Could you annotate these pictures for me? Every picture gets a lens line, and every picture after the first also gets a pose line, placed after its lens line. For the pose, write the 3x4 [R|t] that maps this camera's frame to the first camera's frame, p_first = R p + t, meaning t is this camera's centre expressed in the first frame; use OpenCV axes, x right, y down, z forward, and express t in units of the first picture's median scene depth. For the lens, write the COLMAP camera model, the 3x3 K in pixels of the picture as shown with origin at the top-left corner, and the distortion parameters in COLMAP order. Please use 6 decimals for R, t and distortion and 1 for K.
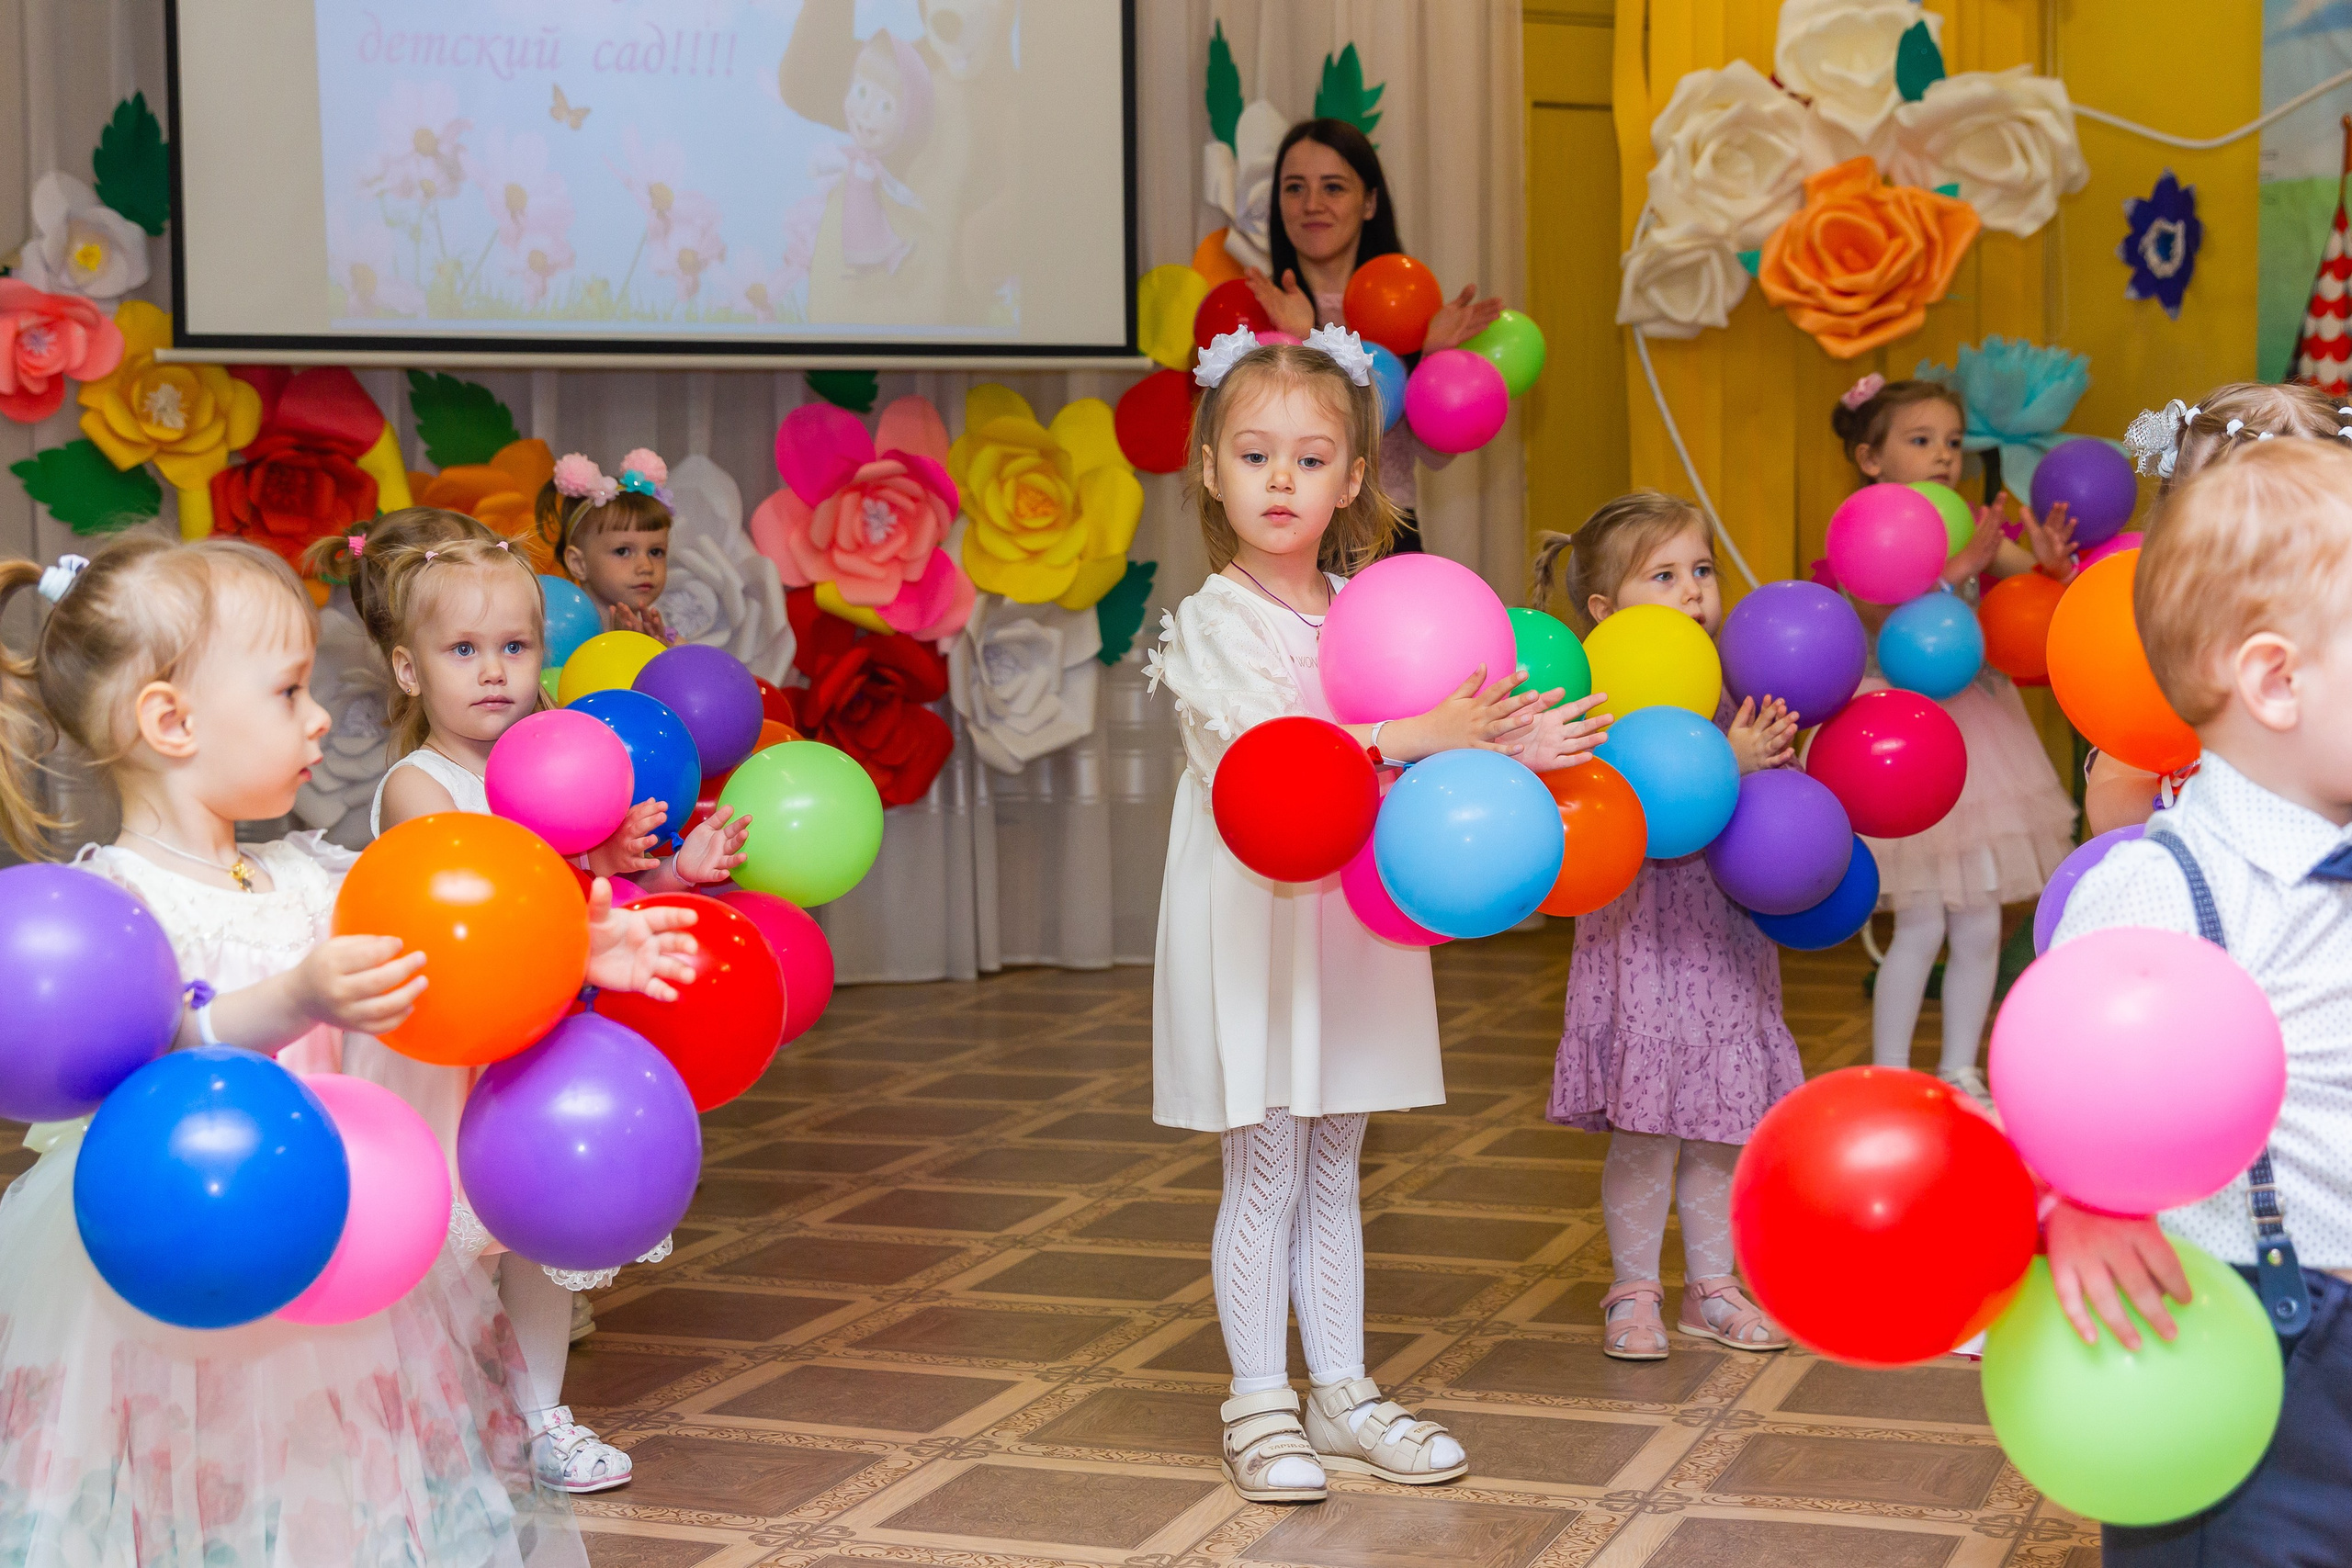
lens RADIAL K [[3694.9, 0, 1184.9], [0, 3694.9, 774.5], [0, 0, 1]] dist [0.023980, 0.000000]
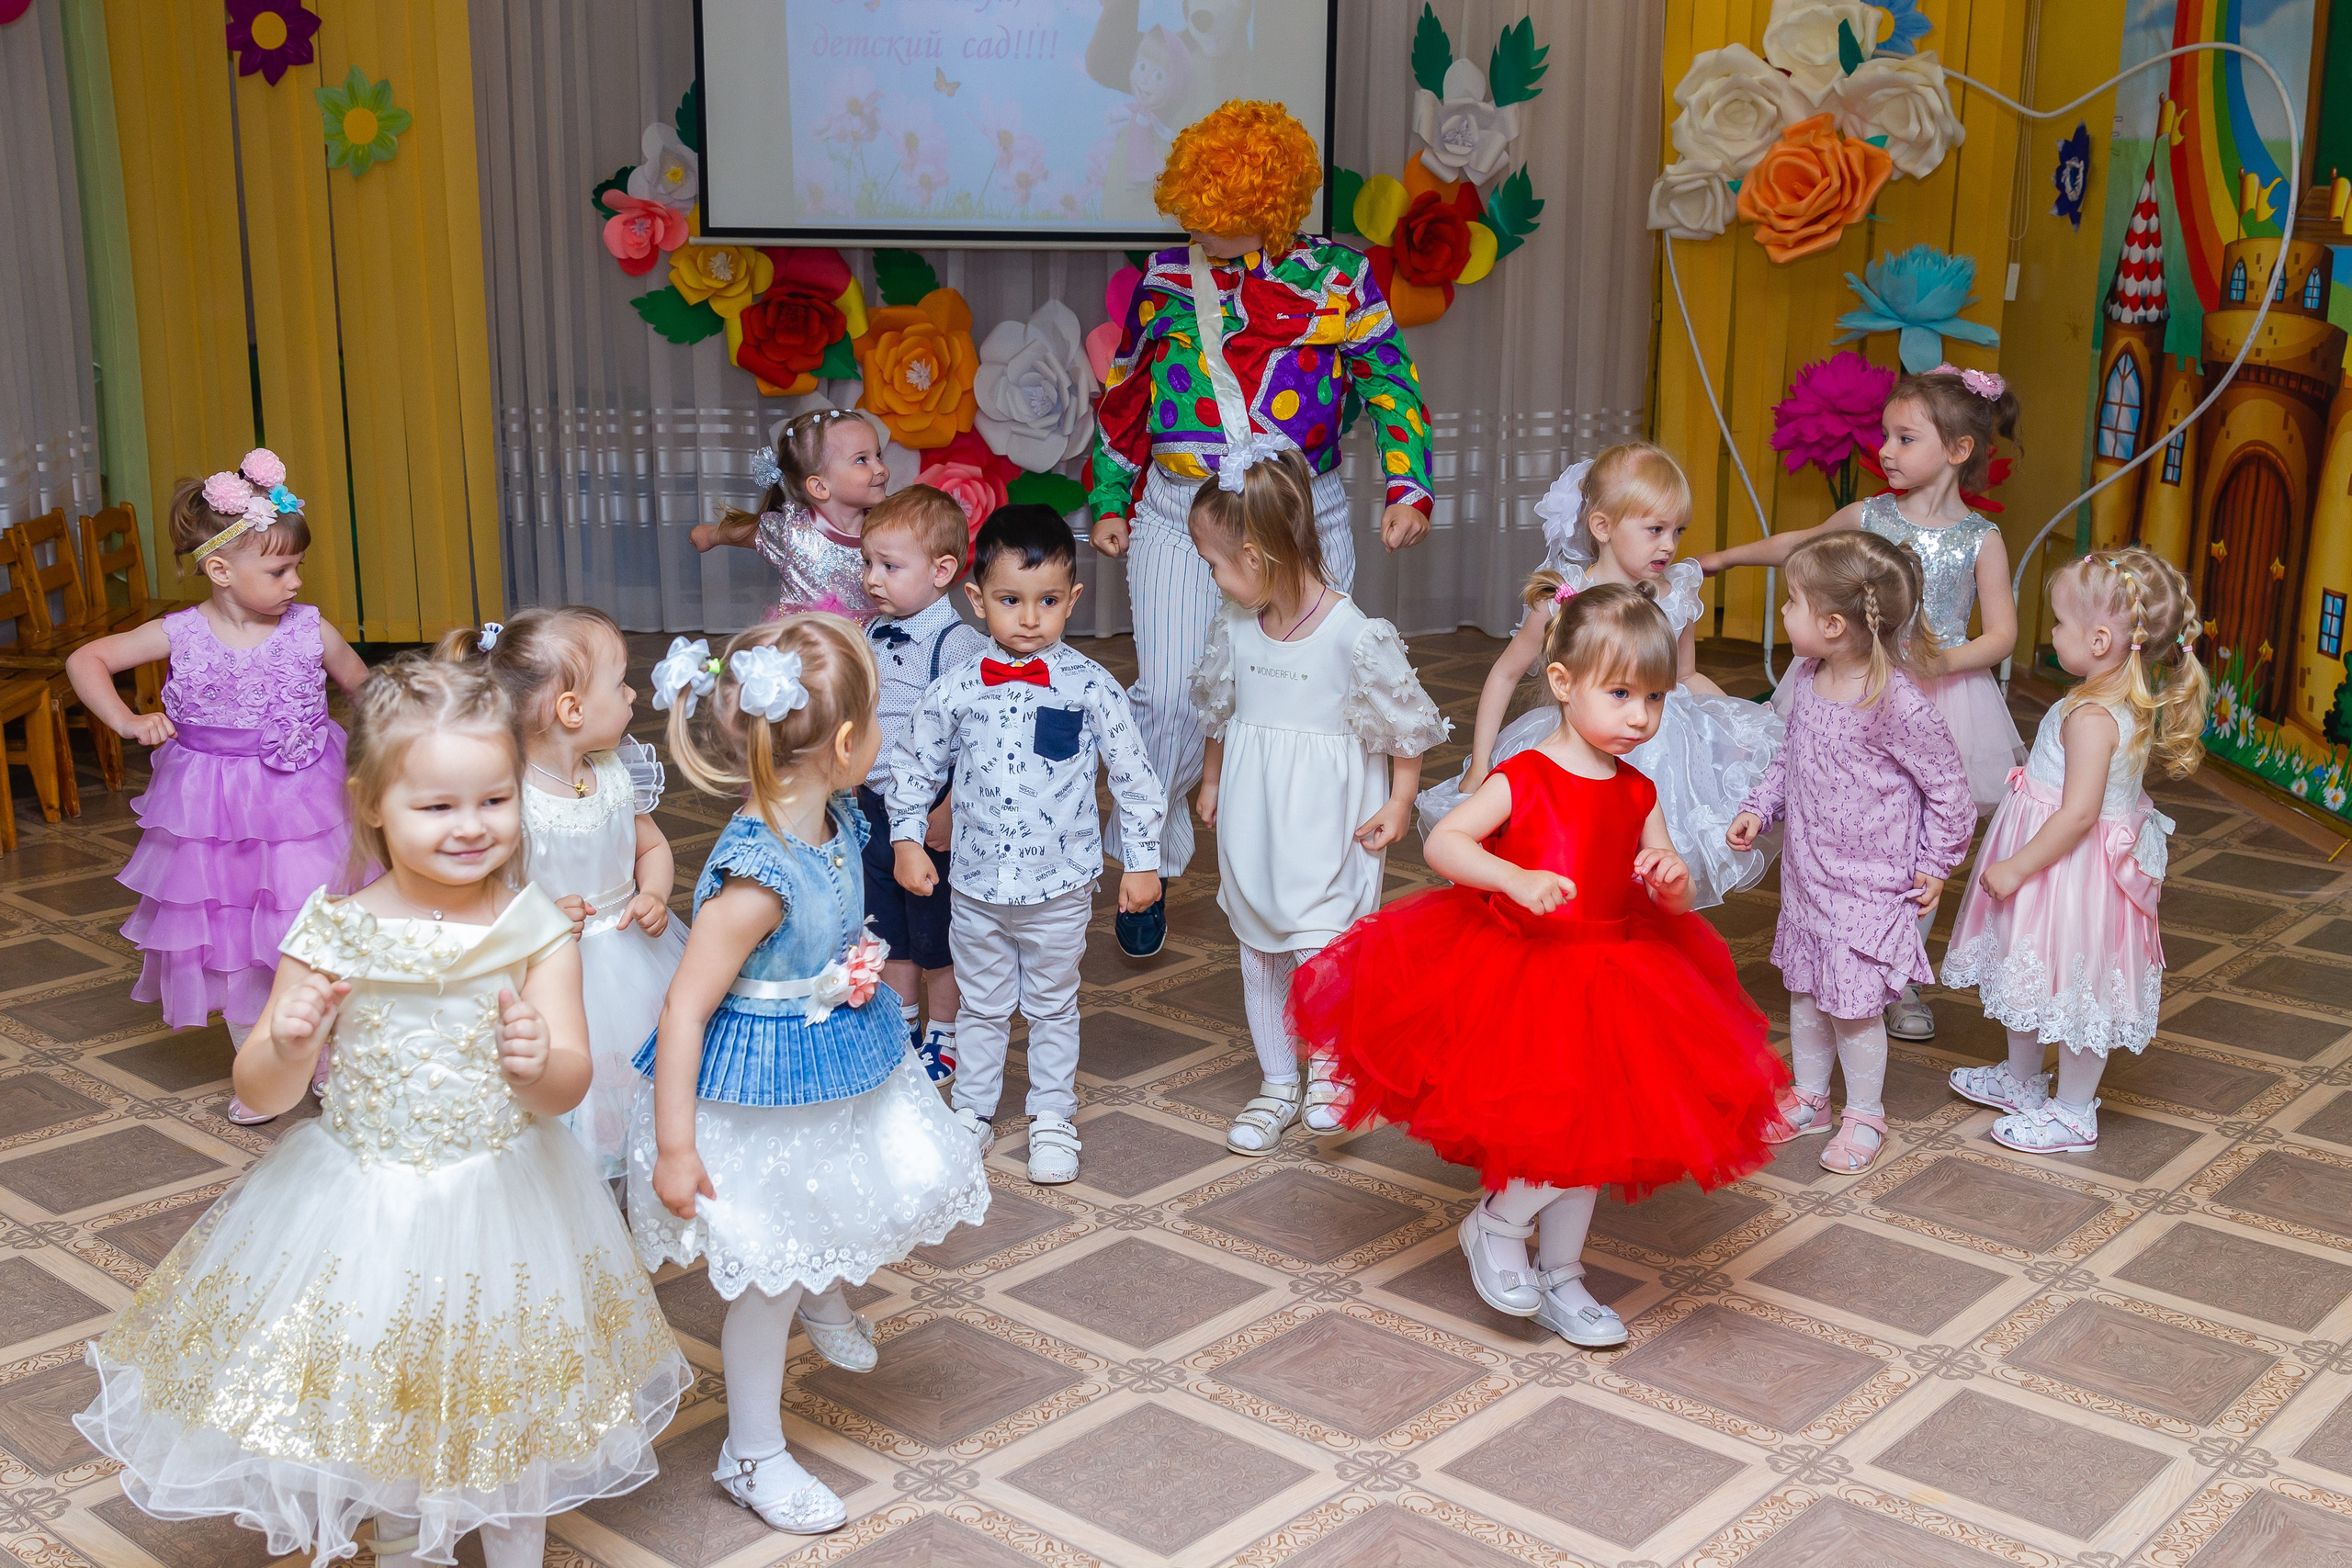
lens RADIAL K [[2564.9, 0, 1177.3], [0, 2564.9, 787.3], [0, 0, 1]] dist [0.024767, 0.000000]
pose [[0.929715, 0.105882, -0.352732, 0.329672], [-0.046722, 0.983951, 0.172213, -0.073199], [0.365305, -0.143629, 0.919741, -0.021116]]
